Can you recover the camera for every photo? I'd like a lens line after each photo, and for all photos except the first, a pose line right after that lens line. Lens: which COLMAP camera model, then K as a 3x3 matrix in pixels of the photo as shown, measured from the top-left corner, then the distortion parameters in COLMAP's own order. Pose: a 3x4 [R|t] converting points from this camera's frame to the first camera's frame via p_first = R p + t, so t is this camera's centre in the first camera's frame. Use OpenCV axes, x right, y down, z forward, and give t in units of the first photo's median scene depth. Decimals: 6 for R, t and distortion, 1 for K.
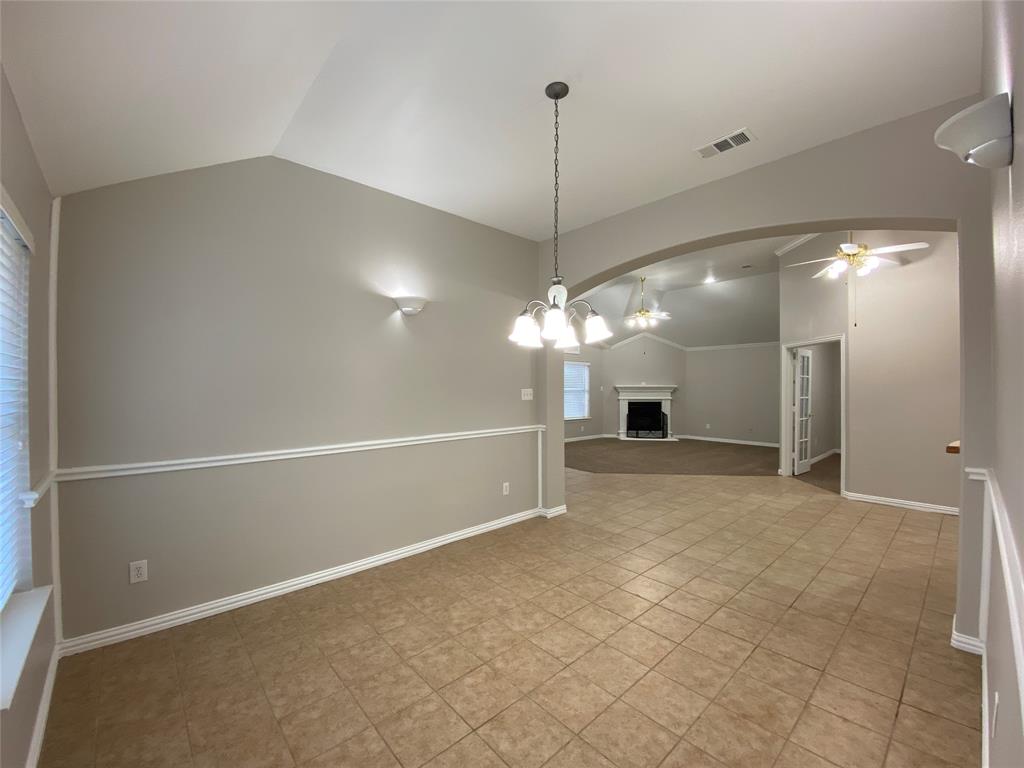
lens RADIAL K [[412.0, 0, 512.0], [0, 412.0, 384.0], [0, 0, 1]] dist [0.022220, -0.022797]
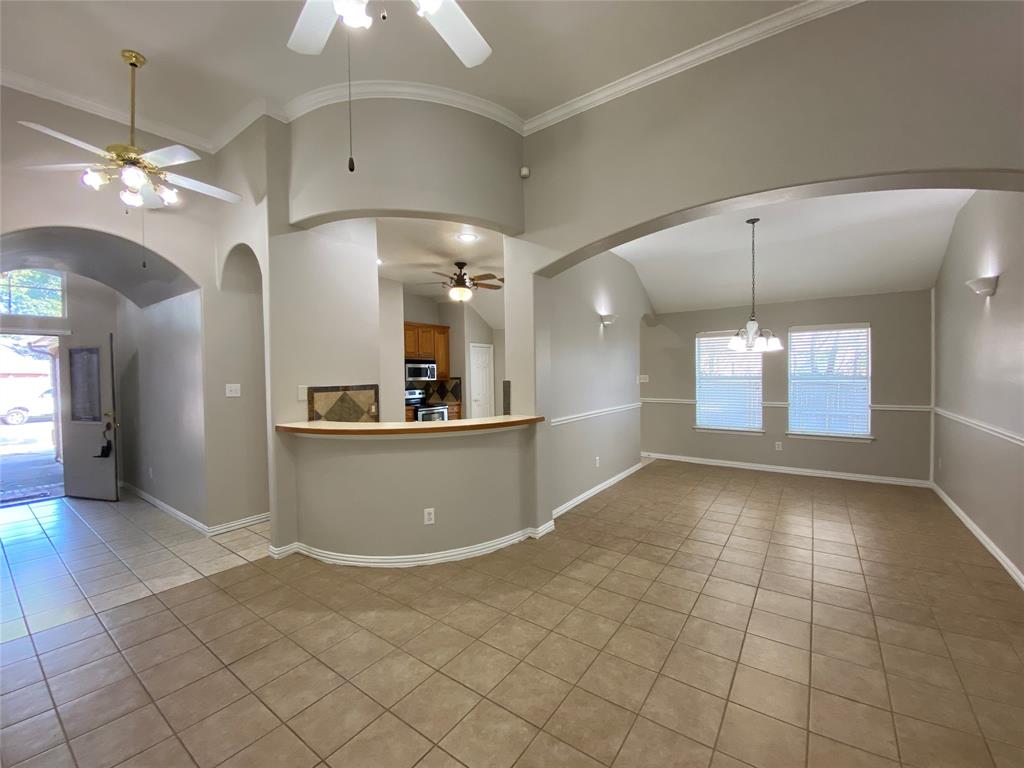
lens RADIAL K [[412.0, 0, 512.0], [0, 412.0, 384.0], [0, 0, 1]] dist [0.022220, -0.022797]
pose [[-0.978054, 0.023141, -0.207061, 0.548169], [0.018398, 0.999523, 0.024802, -0.003162], [0.207537, 0.020449, -0.978014, 0.901994]]
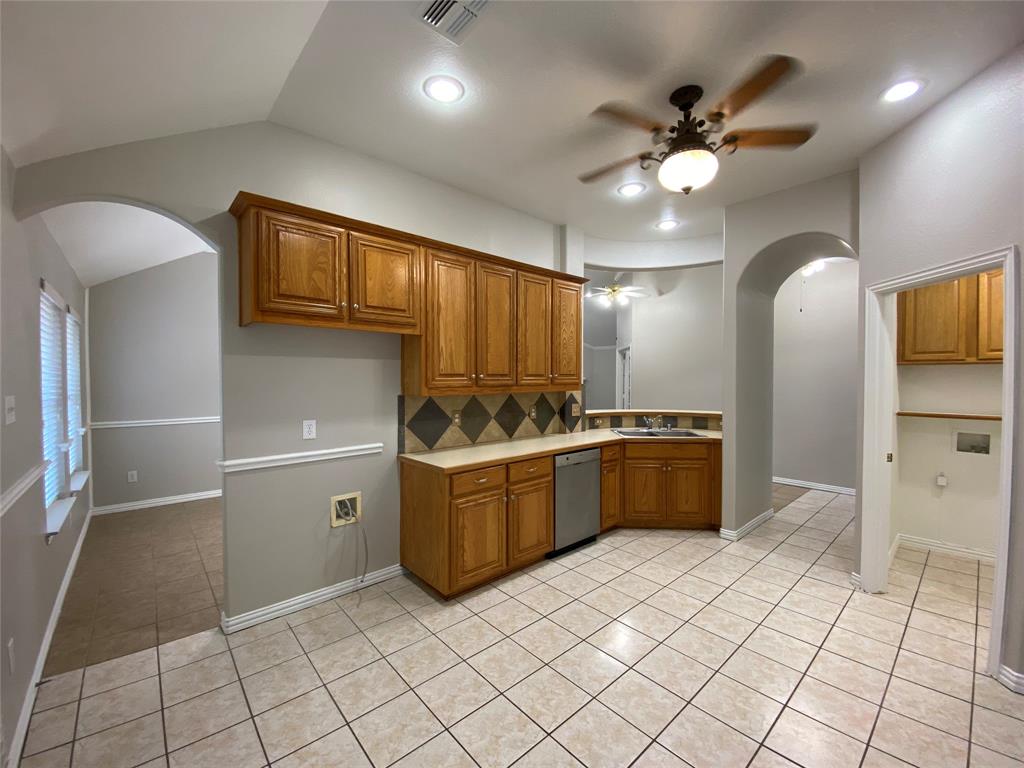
lens RADIAL K [[415.2, 0, 508.9], [0, 415.2, 386.7], [0, 0, 1]] dist [0.014784, -0.022485]
pose [[0.999958, 0.000522, -0.009158, 0.323763], [-0.000277, 0.999642, 0.026737, -0.006669], [0.009169, -0.026734, 0.999601, -0.336817]]
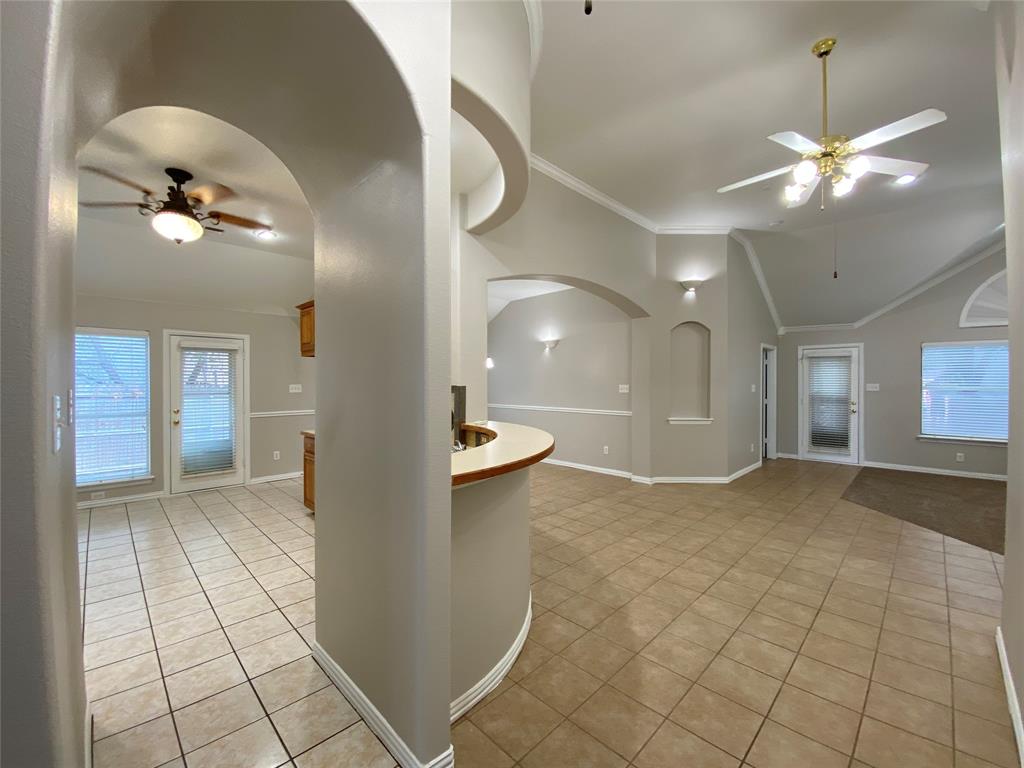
lens RADIAL K [[415.2, 0, 508.9], [0, 415.2, 386.7], [0, 0, 1]] dist [0.014784, -0.022485]
pose [[0.043853, 0.007311, -0.999011, 0.960580], [0.002958, 0.999968, 0.007448, 0.004883], [0.999034, -0.003282, 0.043830, 0.369741]]
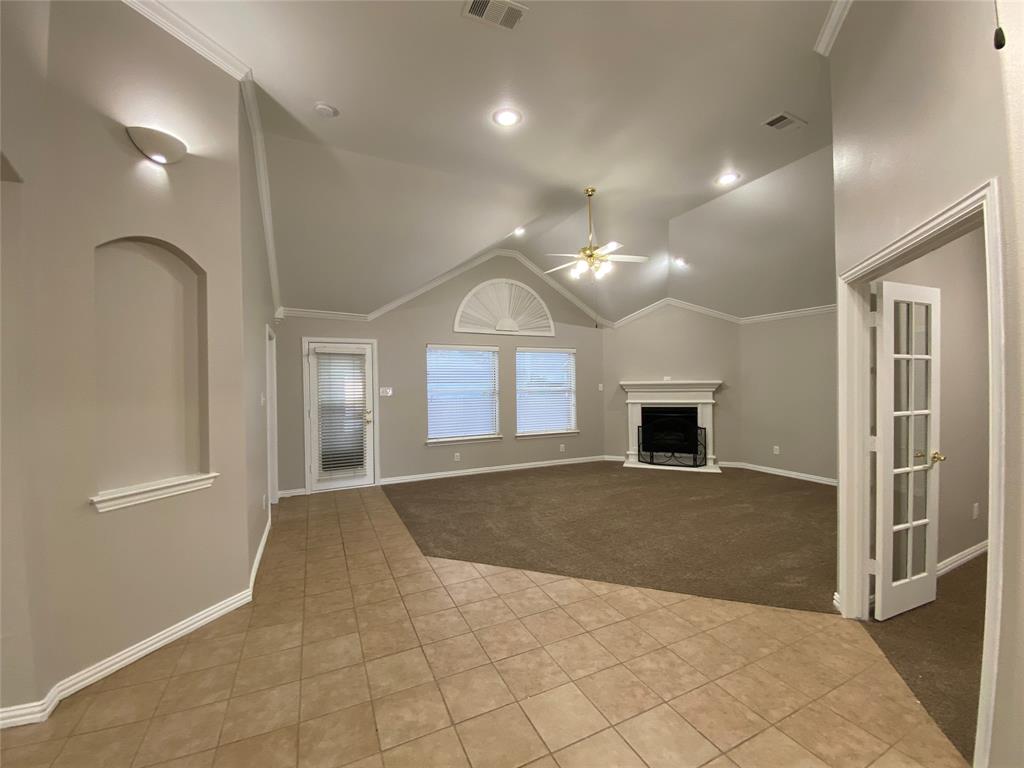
lens RADIAL K [[416.5, 0, 514.3], [0, 416.5, 385.8], [0, 0, 1]] dist [0.018388, -0.018826]
pose [[0.958537, -0.012237, -0.284706, 0.476757], [0.016249, 0.999799, 0.011731, -0.002240], [0.284505, -0.015871, 0.958543, 0.543833]]
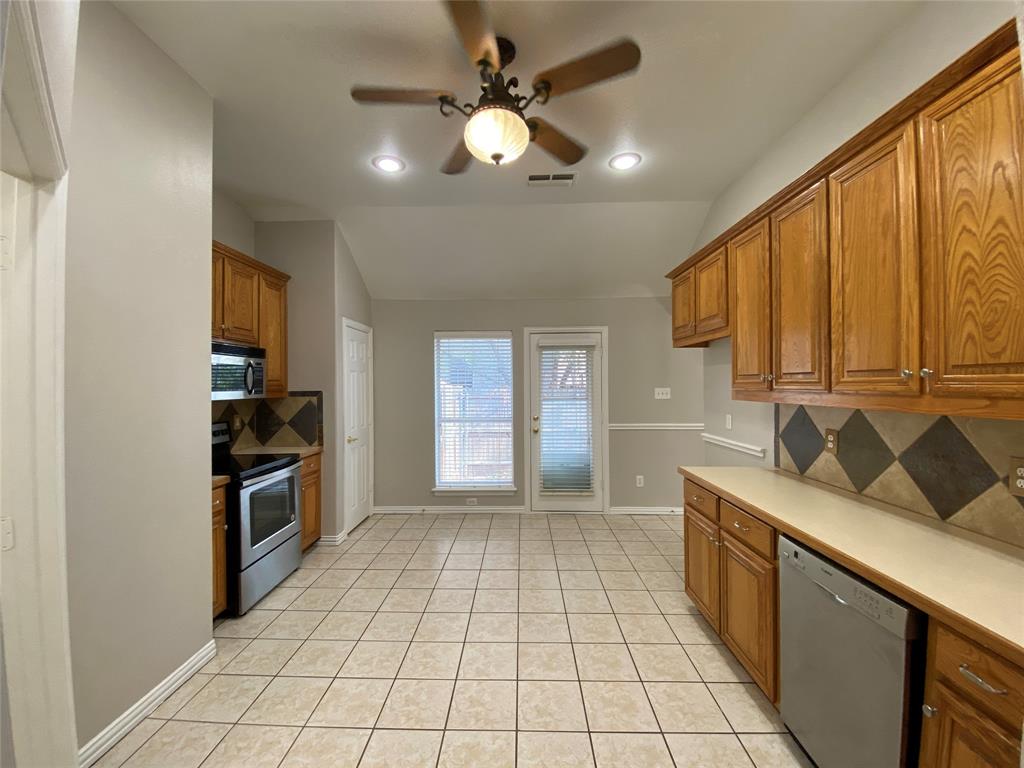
lens RADIAL K [[416.4, 0, 512.1], [0, 416.4, 387.6], [0, 0, 1]] dist [0.024531, 0.000033]
pose [[-0.685647, 0.010296, -0.727862, 0.679510], [0.008654, 0.999945, 0.005992, -0.001490], [0.727883, -0.002190, -0.685698, 0.223888]]
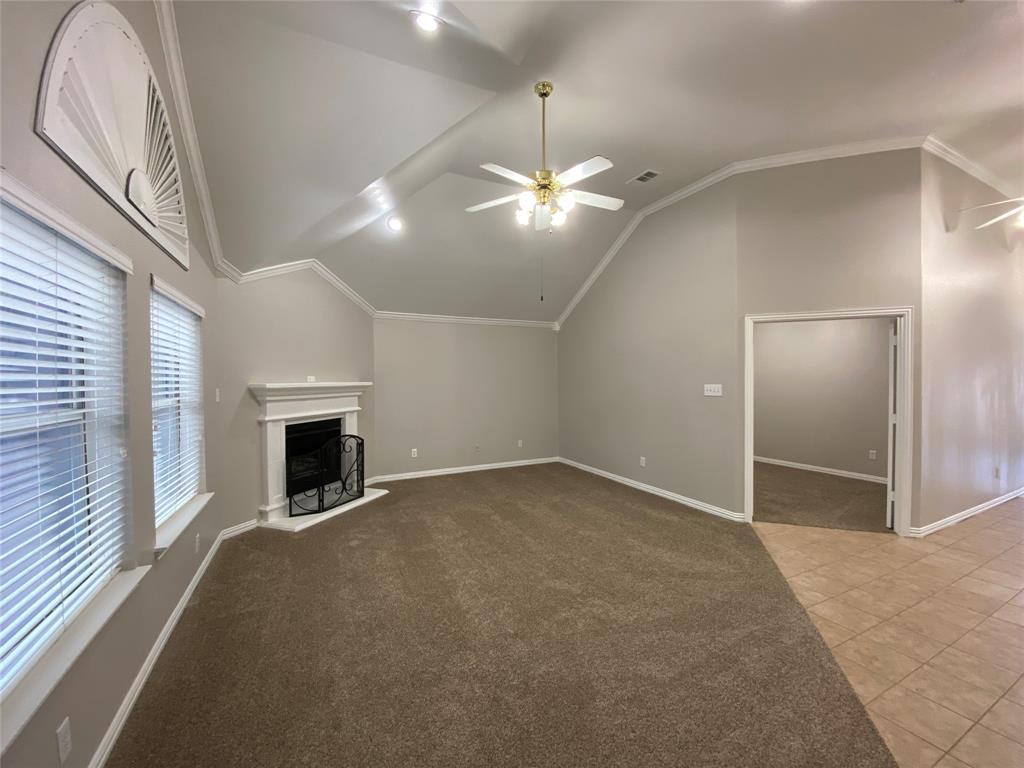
lens RADIAL K [[412.0, 0, 512.0], [0, 412.0, 384.0], [0, 0, 1]] dist [0.022220, -0.022797]
pose [[0.289418, -0.013916, 0.957102, -0.055514], [0.007217, 0.999898, 0.012356, 0.000483], [-0.957176, 0.003331, 0.289488, 1.170775]]
